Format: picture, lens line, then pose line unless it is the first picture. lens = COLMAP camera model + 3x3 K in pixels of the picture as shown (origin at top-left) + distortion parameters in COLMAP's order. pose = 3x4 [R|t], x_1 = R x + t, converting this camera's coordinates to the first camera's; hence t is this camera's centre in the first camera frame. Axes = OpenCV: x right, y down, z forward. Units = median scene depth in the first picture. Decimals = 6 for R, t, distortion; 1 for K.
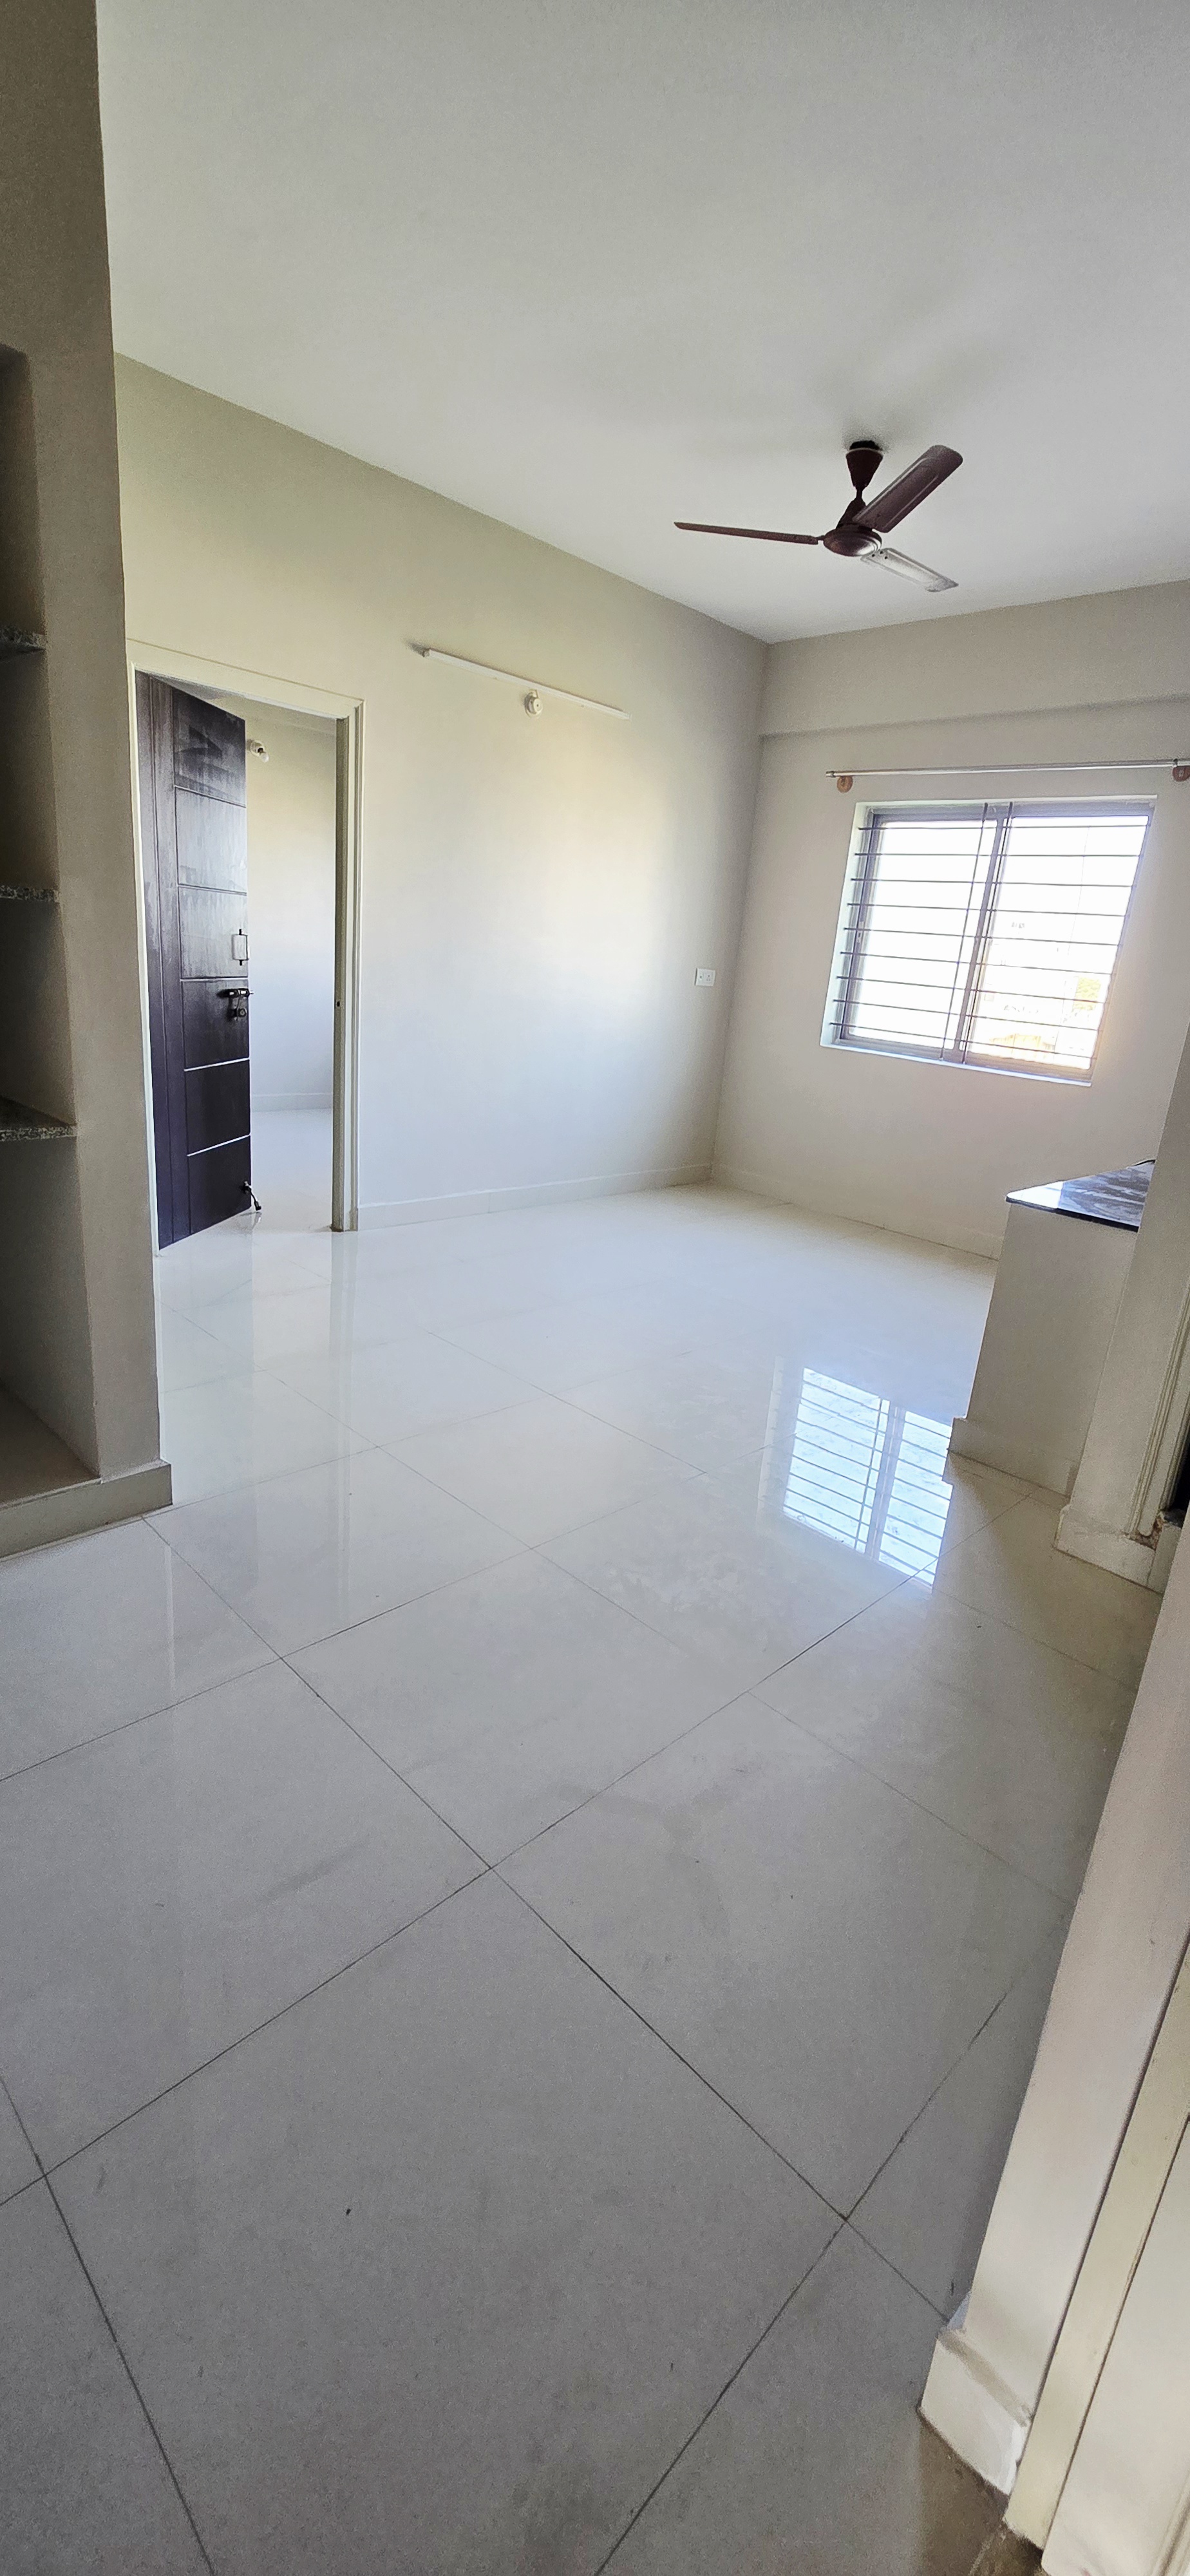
lens RADIAL K [[1054.1, 0, 591.6], [0, 1054.1, 1273.9], [0, 0, 1]] dist [0.001479, -0.000065]
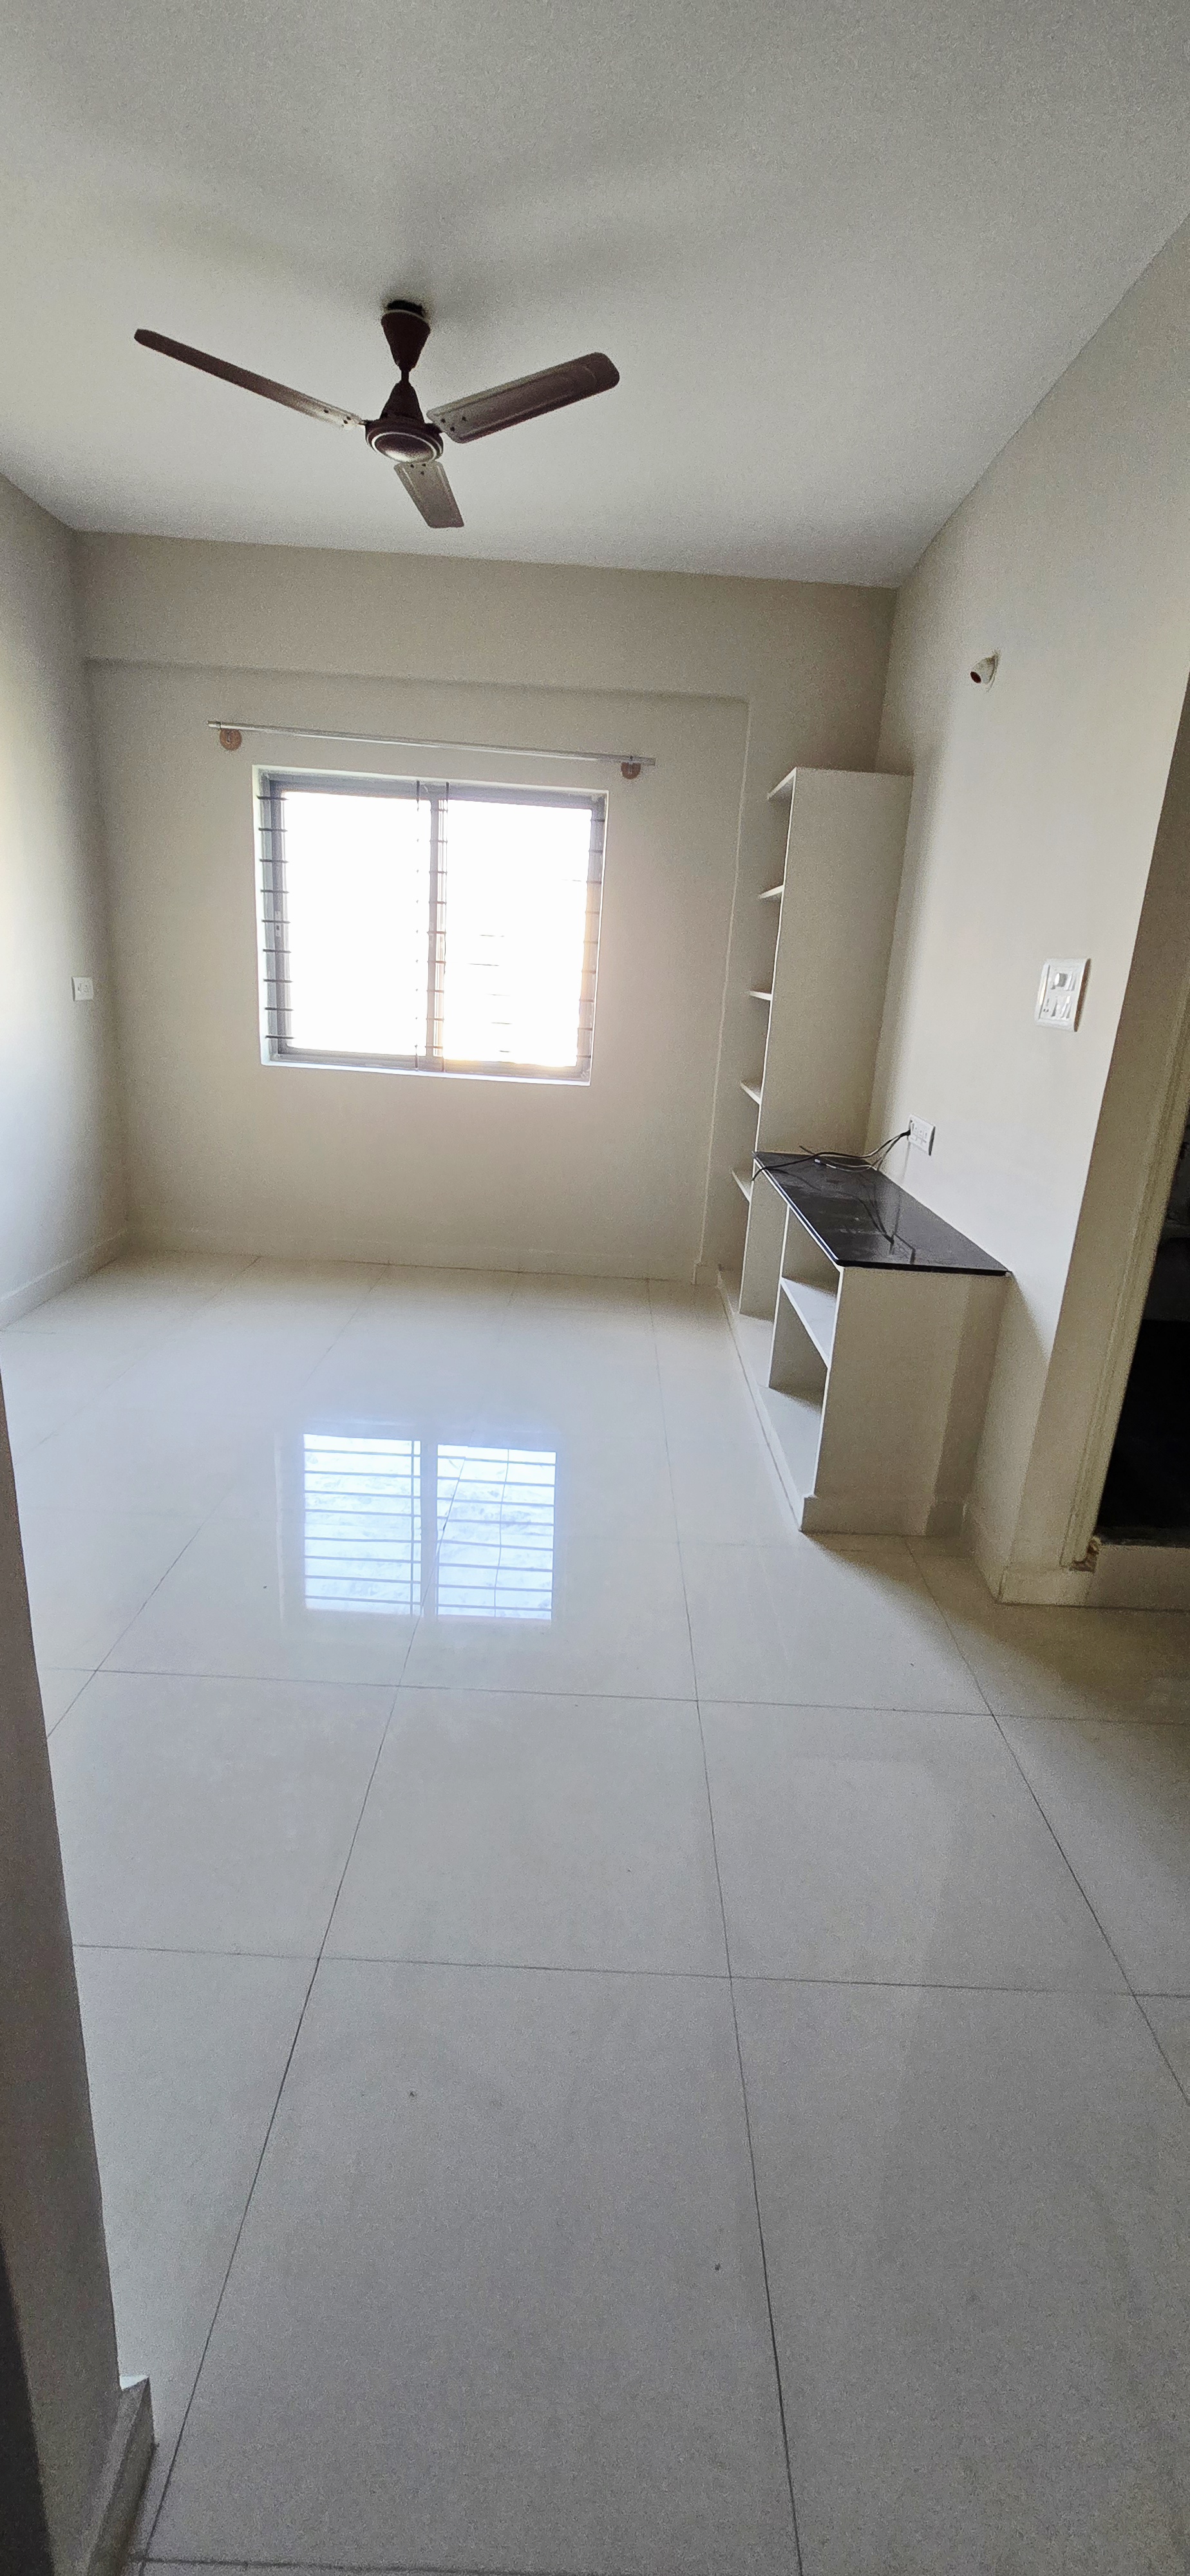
lens RADIAL K [[1054.1, 0, 598.8], [0, 1054.1, 1286.7], [0, 0, 1]] dist [0.001479, -0.000065]
pose [[0.707858, -0.252478, 0.659691, -0.192724], [0.210858, 0.966883, 0.143793, -0.118018], [-0.674148, 0.037316, 0.737653, 0.234373]]
